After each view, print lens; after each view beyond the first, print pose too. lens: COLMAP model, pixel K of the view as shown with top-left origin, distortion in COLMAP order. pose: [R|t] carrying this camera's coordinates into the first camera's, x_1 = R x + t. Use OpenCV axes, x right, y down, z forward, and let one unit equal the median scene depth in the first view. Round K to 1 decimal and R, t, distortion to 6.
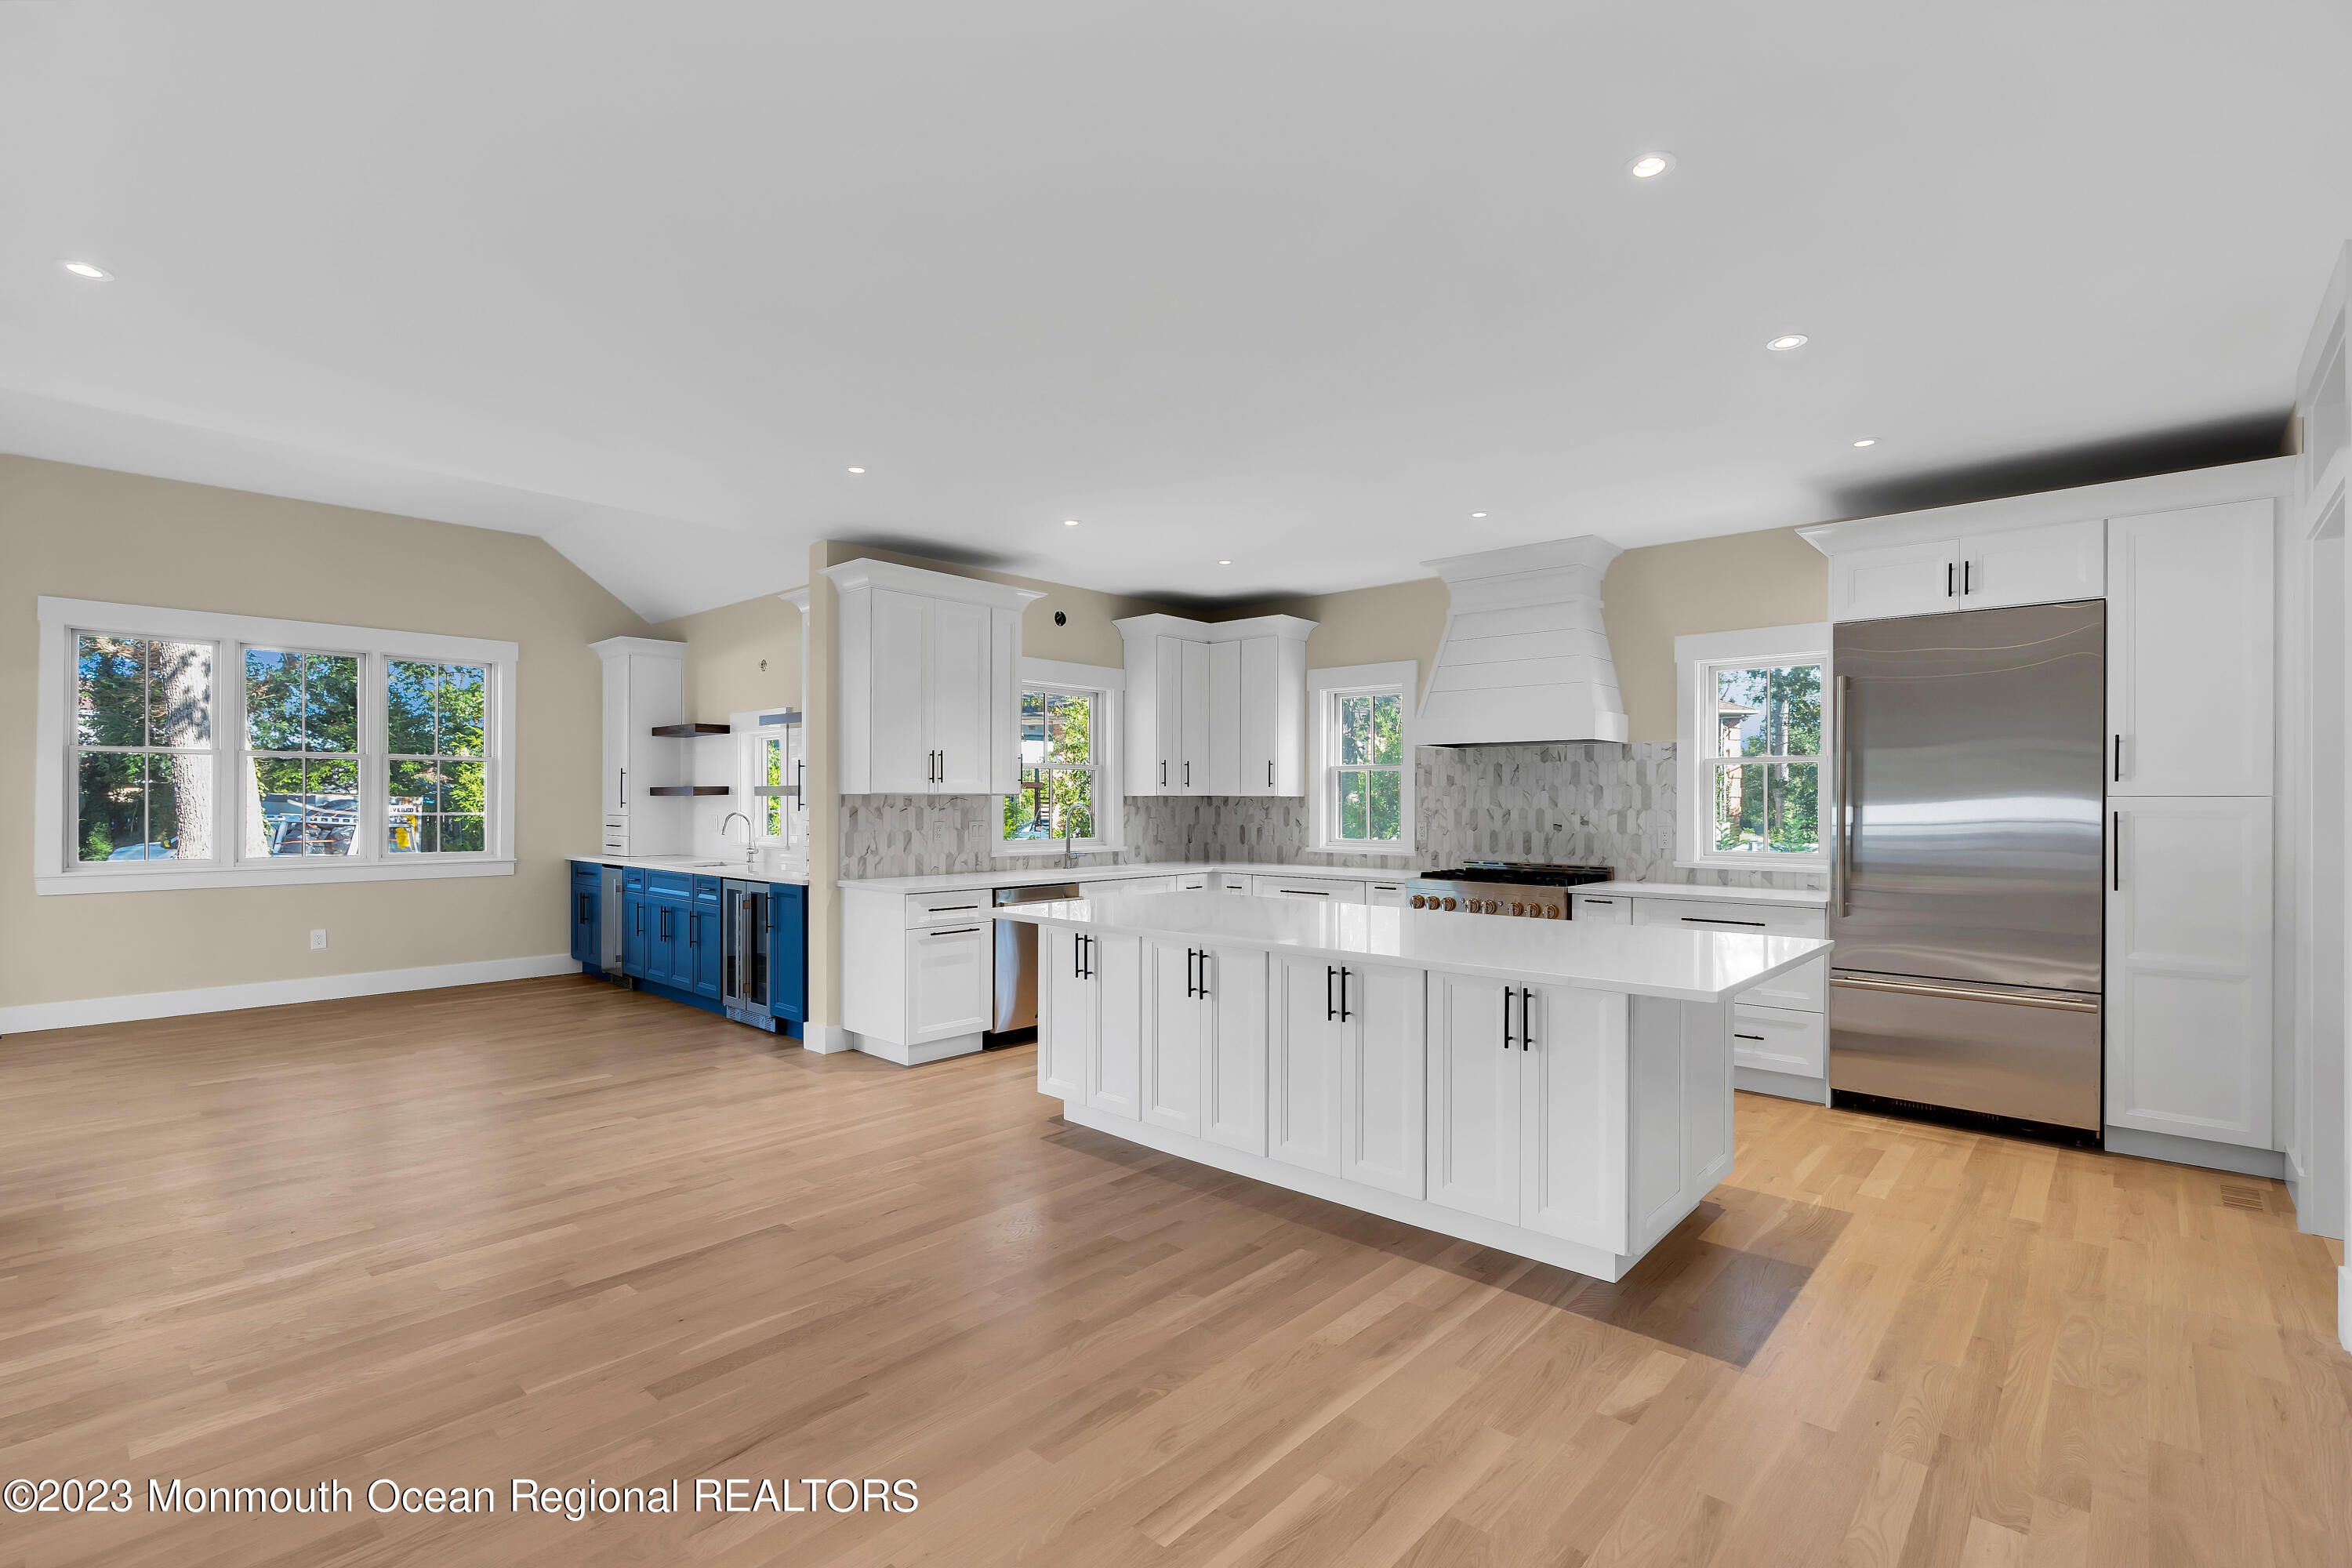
lens RADIAL K [[1070.3, 0, 1176.1], [0, 1070.3, 810.4], [0, 0, 1]] dist [-0.000738, 0.000510]
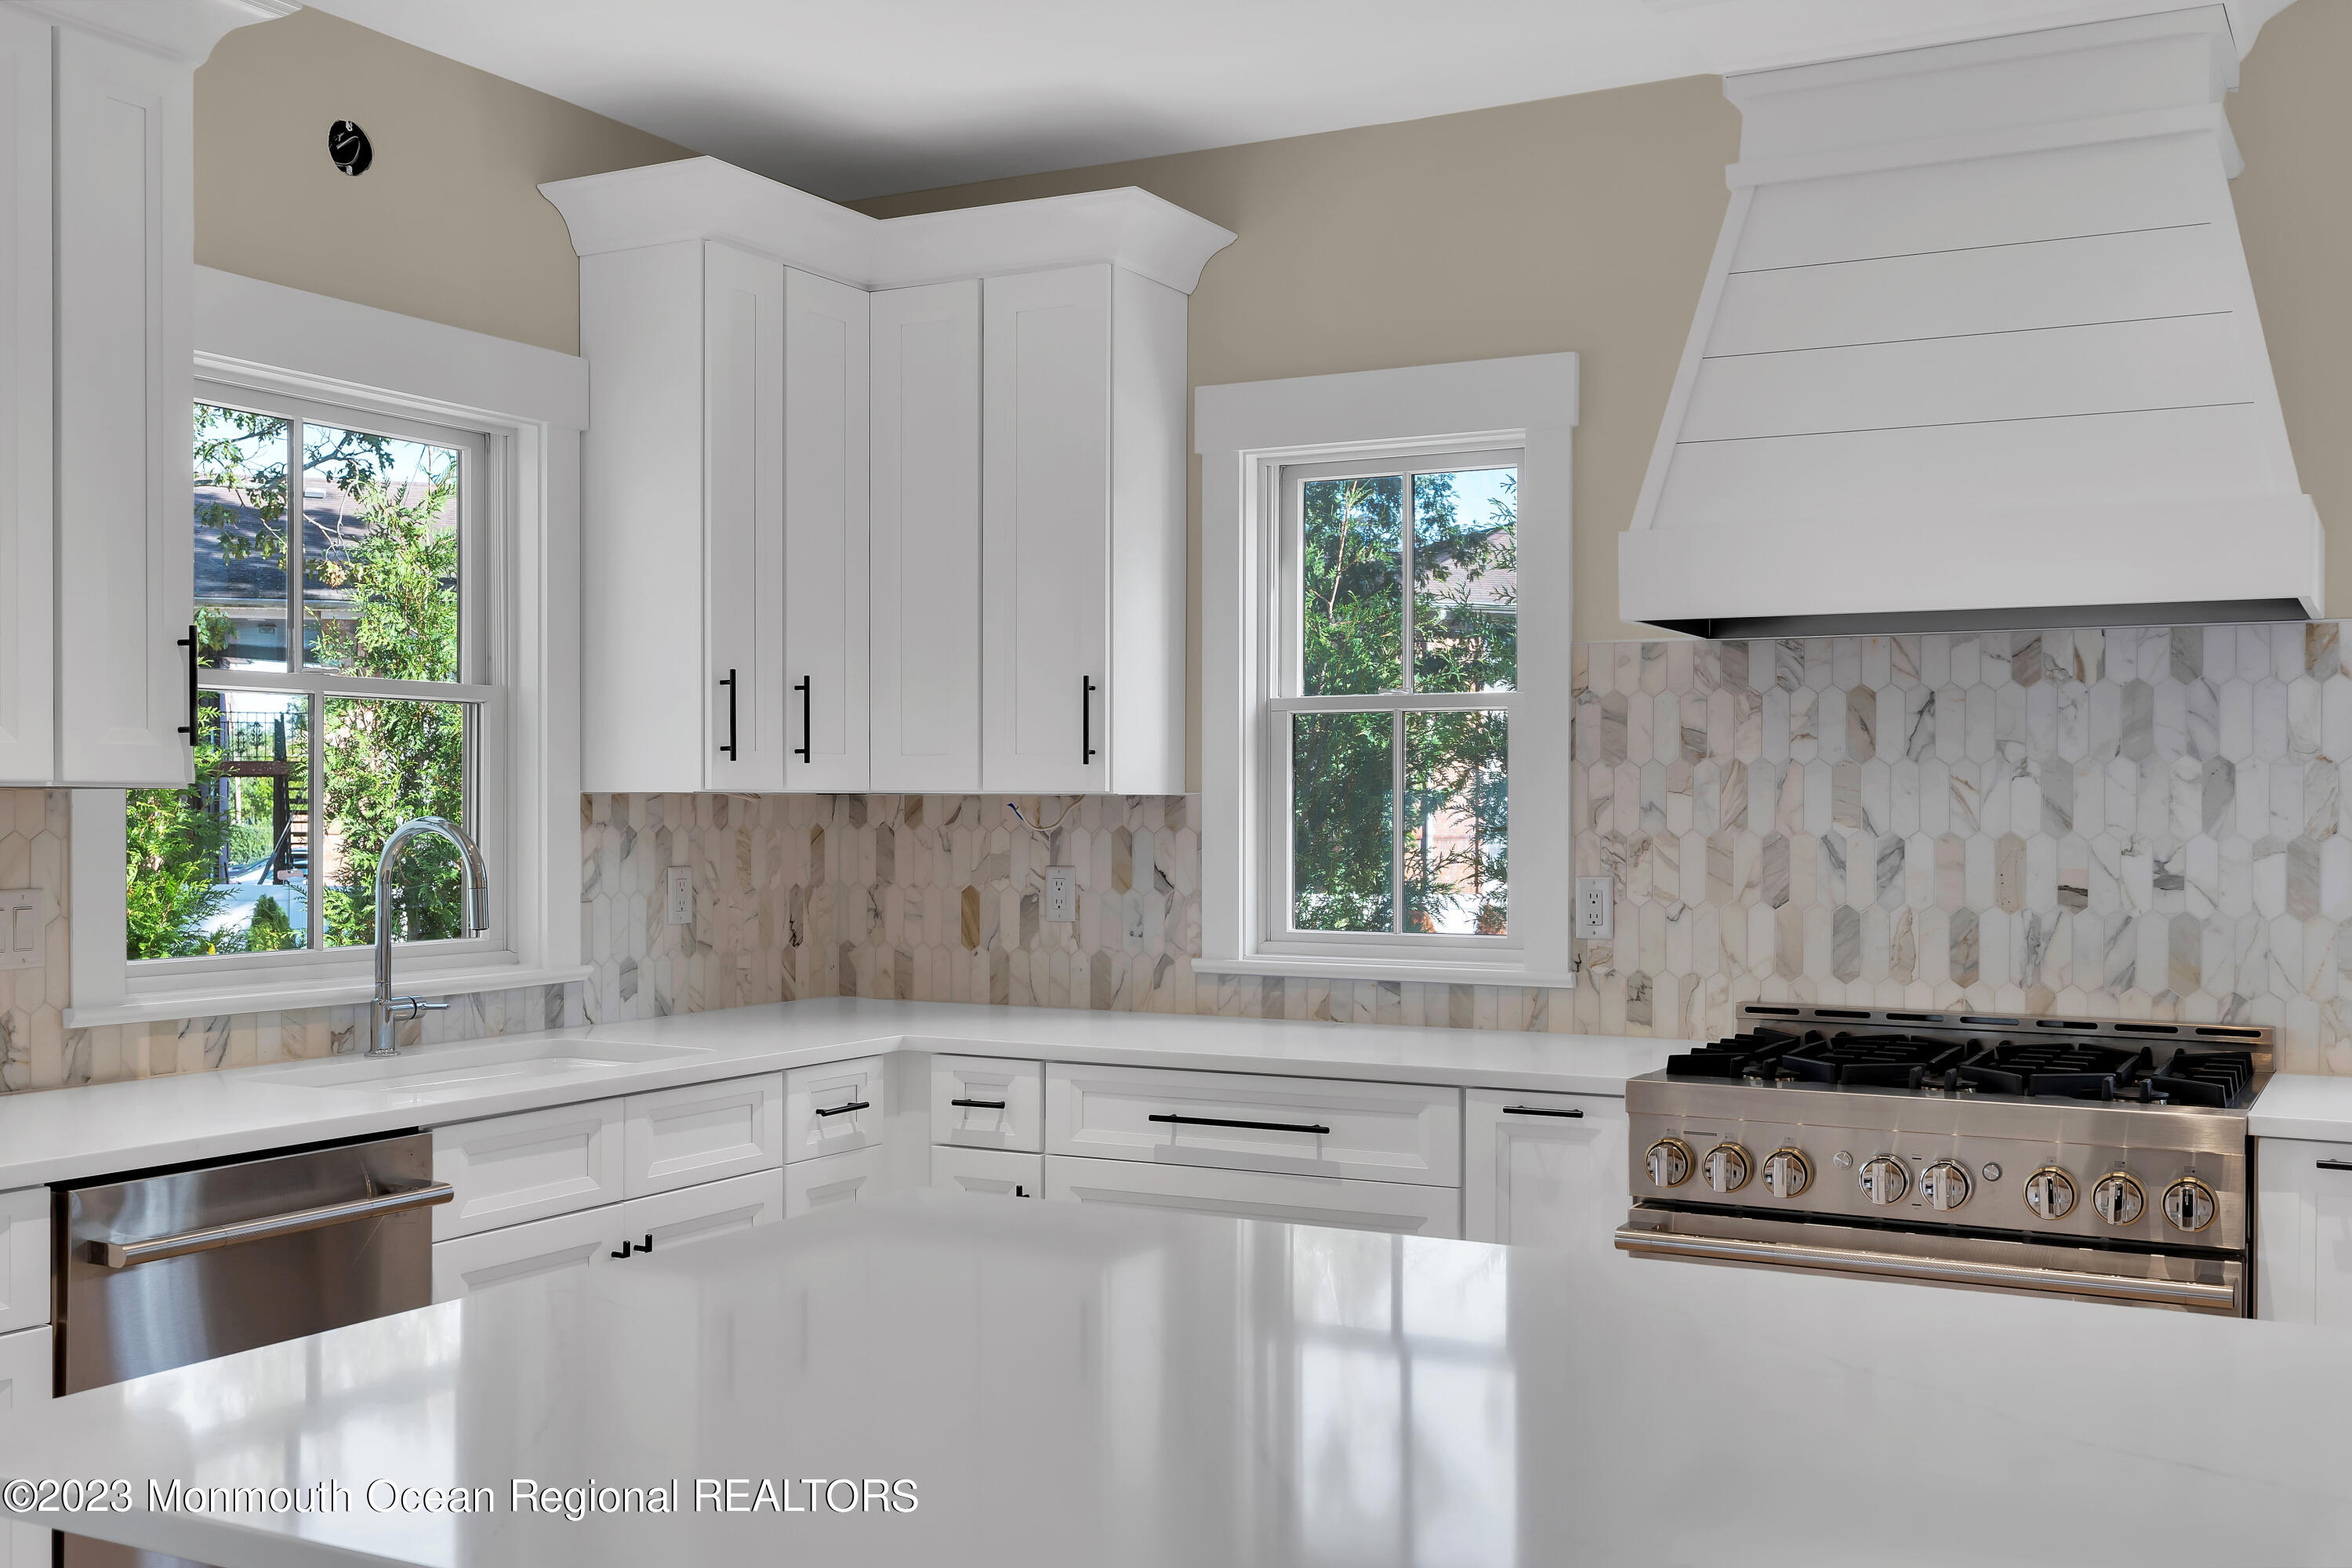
lens RADIAL K [[2297.1, 0, 1182.1], [0, 2297.1, 826.0], [0, 0, 1]] dist [0.007560, 0.002396]
pose [[0.970406, -0.002014, 0.241470, -0.041997], [0.002104, 0.999998, -0.000117, -0.004045], [-0.241469, 0.000621, 0.970408, 0.357812]]
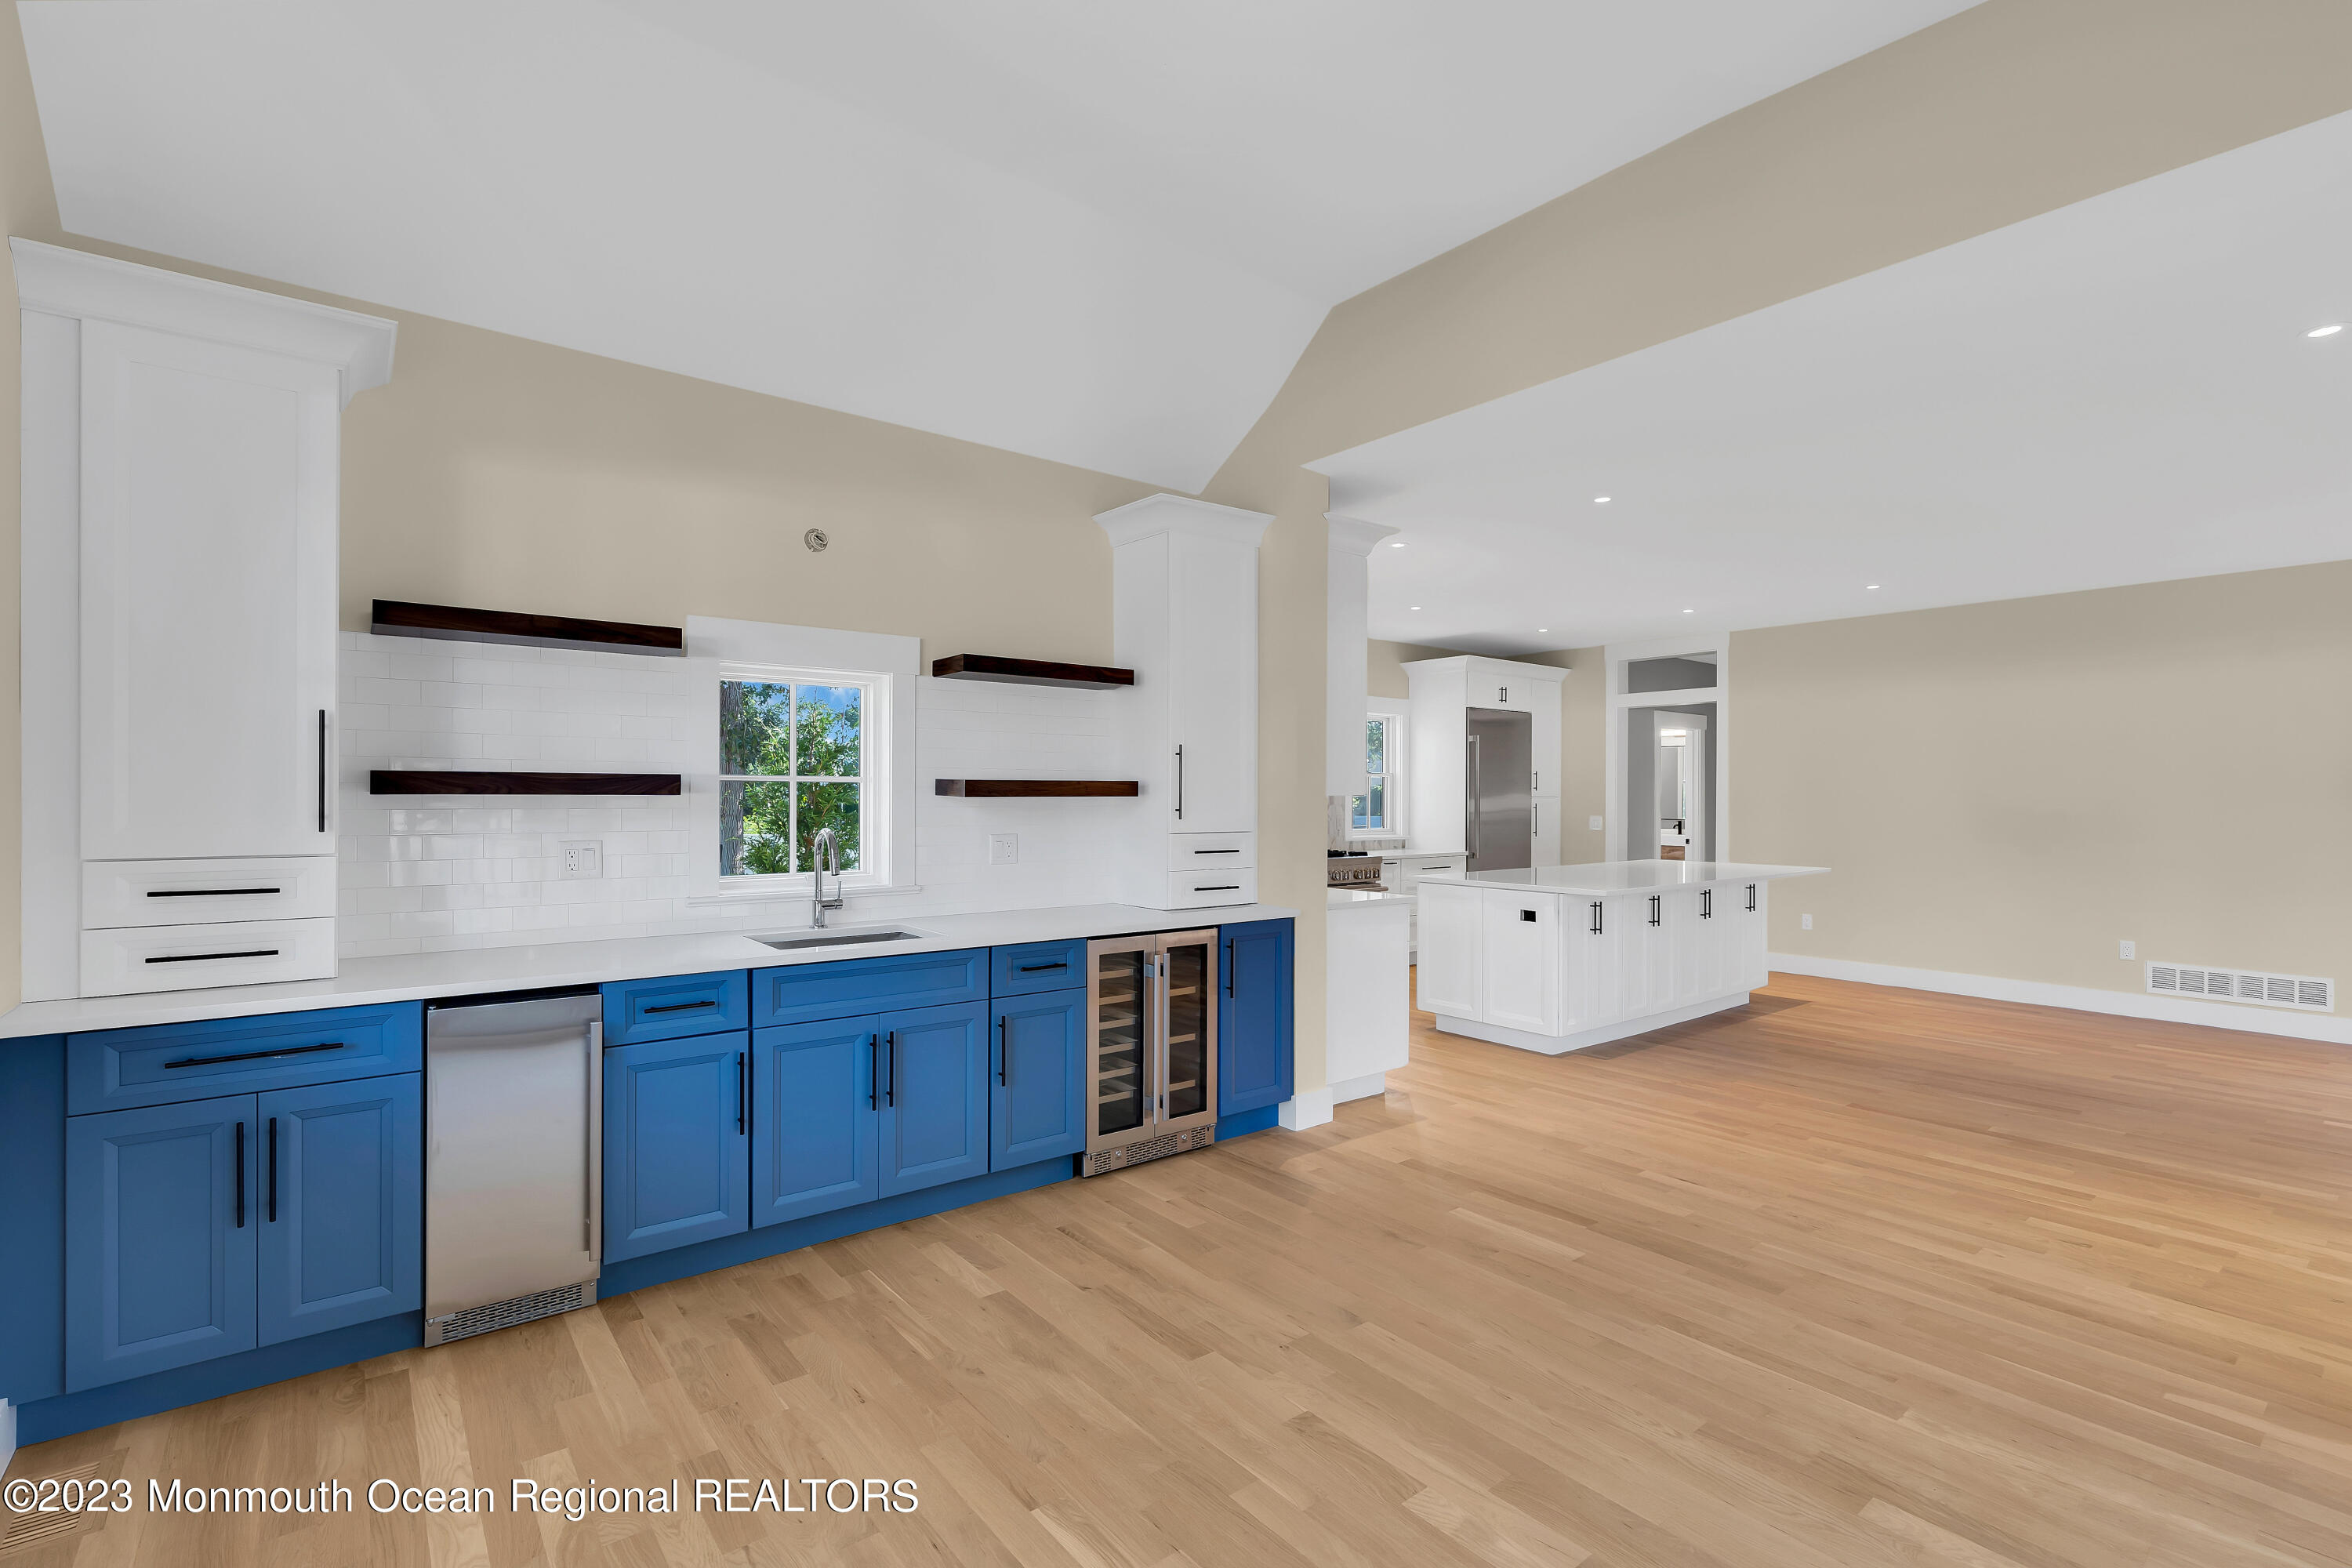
lens RADIAL K [[1072.6, 0, 1186.7], [0, 1072.6, 791.6], [0, 0, 1]] dist [-0.005609, 0.000092]
pose [[0.158962, 0.003463, 0.987279, -1.148628], [0.011062, 0.999925, -0.005288, -0.014275], [-0.987223, 0.011762, 0.158912, 0.990173]]
